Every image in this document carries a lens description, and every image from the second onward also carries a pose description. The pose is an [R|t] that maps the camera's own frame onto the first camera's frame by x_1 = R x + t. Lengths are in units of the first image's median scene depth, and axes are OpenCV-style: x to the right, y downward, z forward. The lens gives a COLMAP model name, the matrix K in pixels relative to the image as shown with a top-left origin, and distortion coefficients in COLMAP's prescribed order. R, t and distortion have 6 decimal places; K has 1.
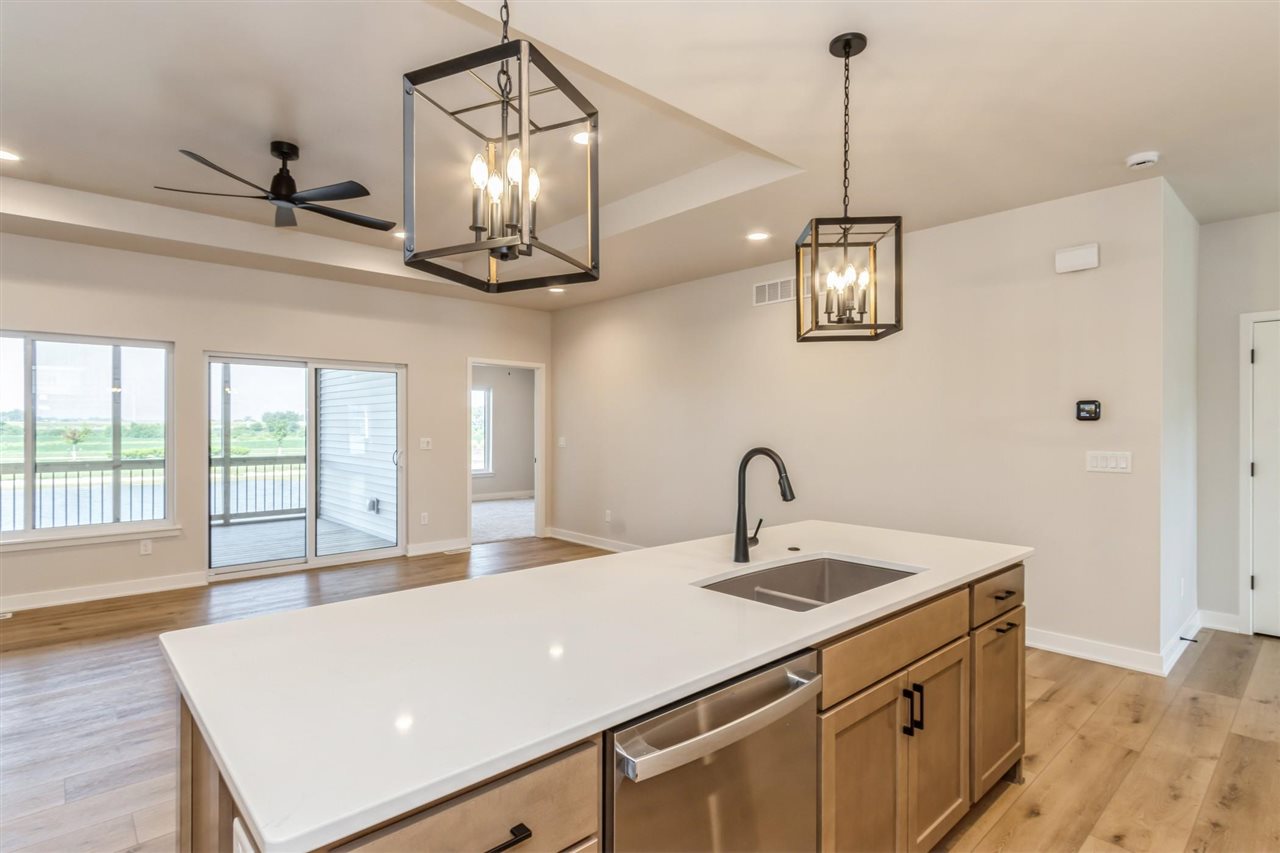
lens RADIAL K [[637.1, 0, 649.2], [0, 637.1, 427.3], [0, 0, 1]] dist [-0.004463, -0.001584]
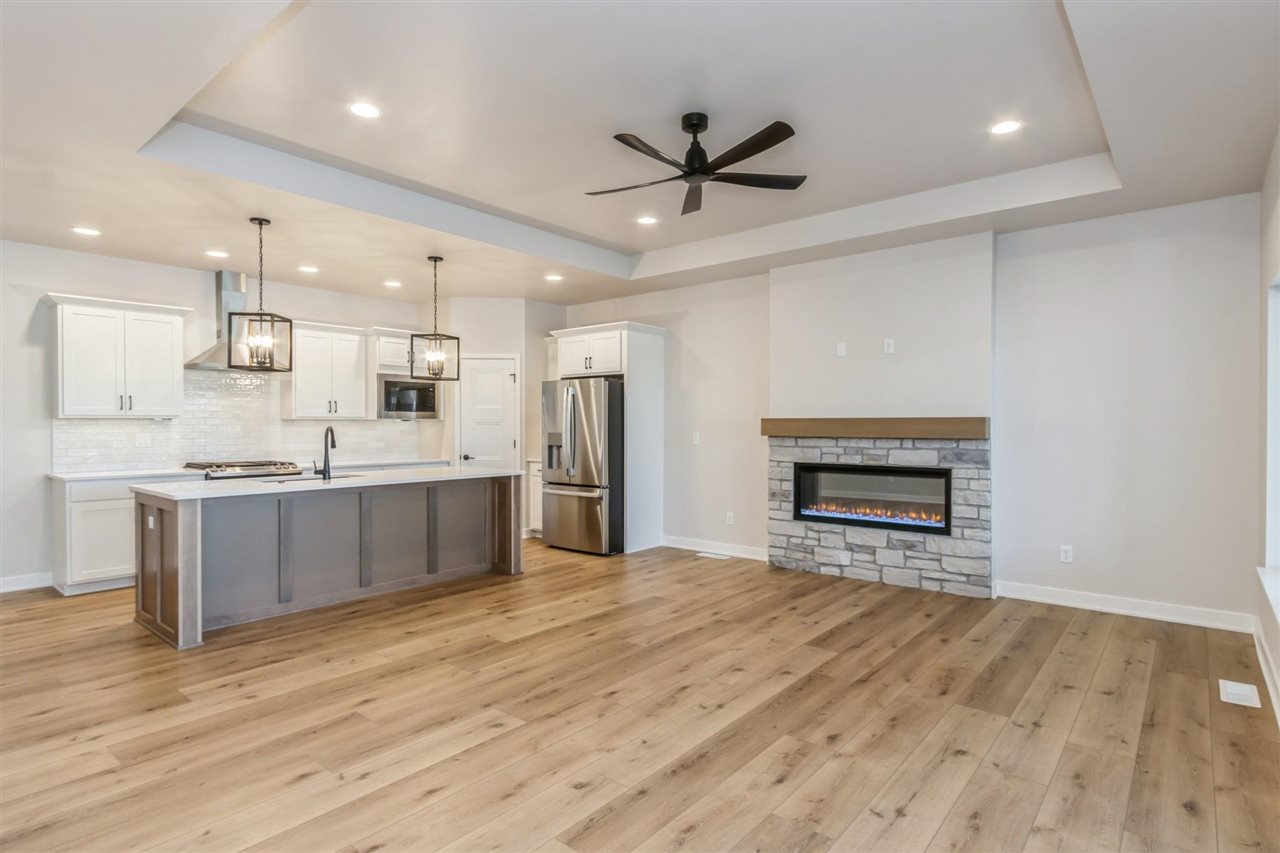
lens RADIAL K [[658.4, 0, 640.0], [0, 658.4, 426.5], [0, 0, 1]] dist [0.000864, -0.000132]
pose [[-0.992519, -0.002692, -0.122060, -0.260342], [-0.003060, 0.999991, 0.002829, 0.006683], [0.122051, 0.003181, -0.992519, 1.347861]]
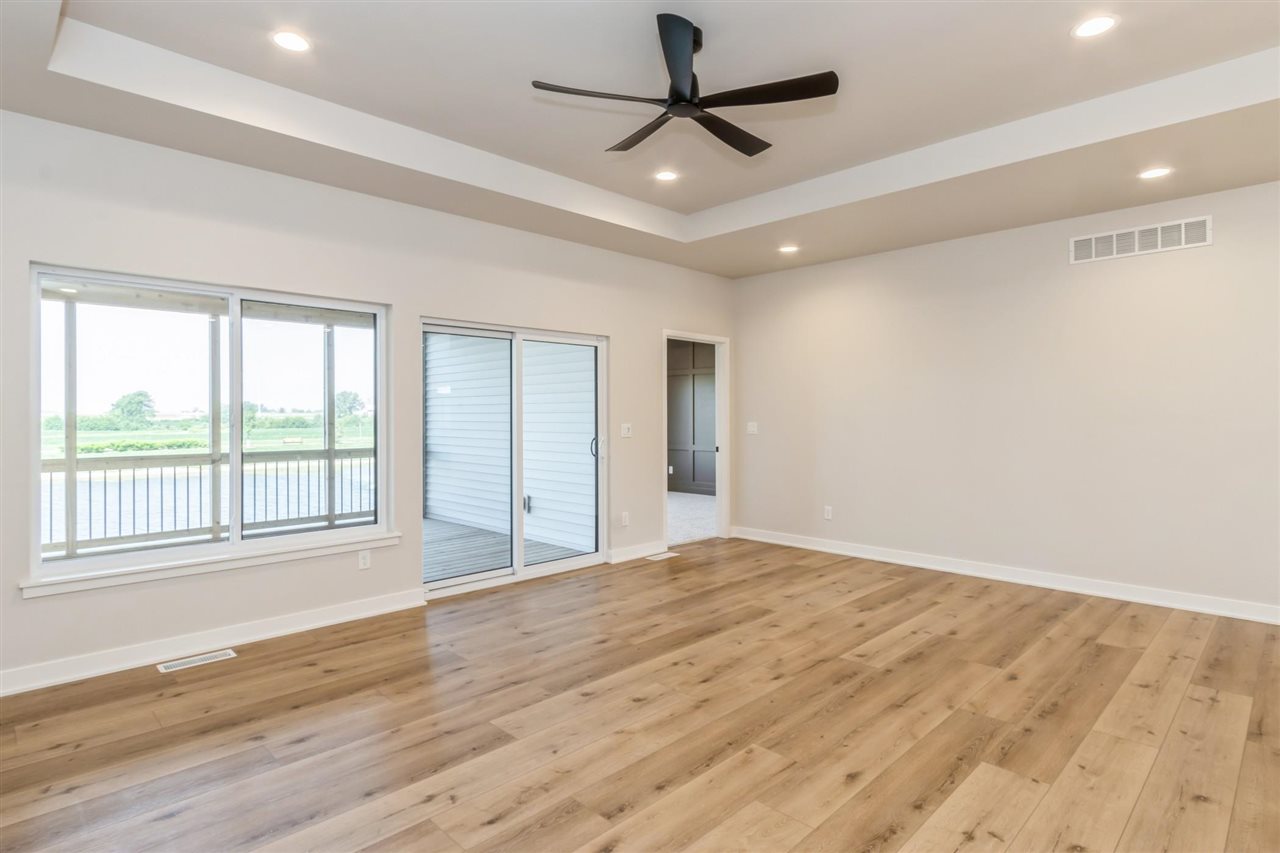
lens RADIAL K [[664.9, 0, 638.9], [0, 664.9, 414.0], [0, 0, 1]] dist [0.000664, -0.000038]
pose [[0.999509, -0.006441, 0.030656, -0.453944], [0.006517, 0.999976, -0.002383, 0.007423], [-0.030640, 0.002582, 0.999527, 0.140674]]
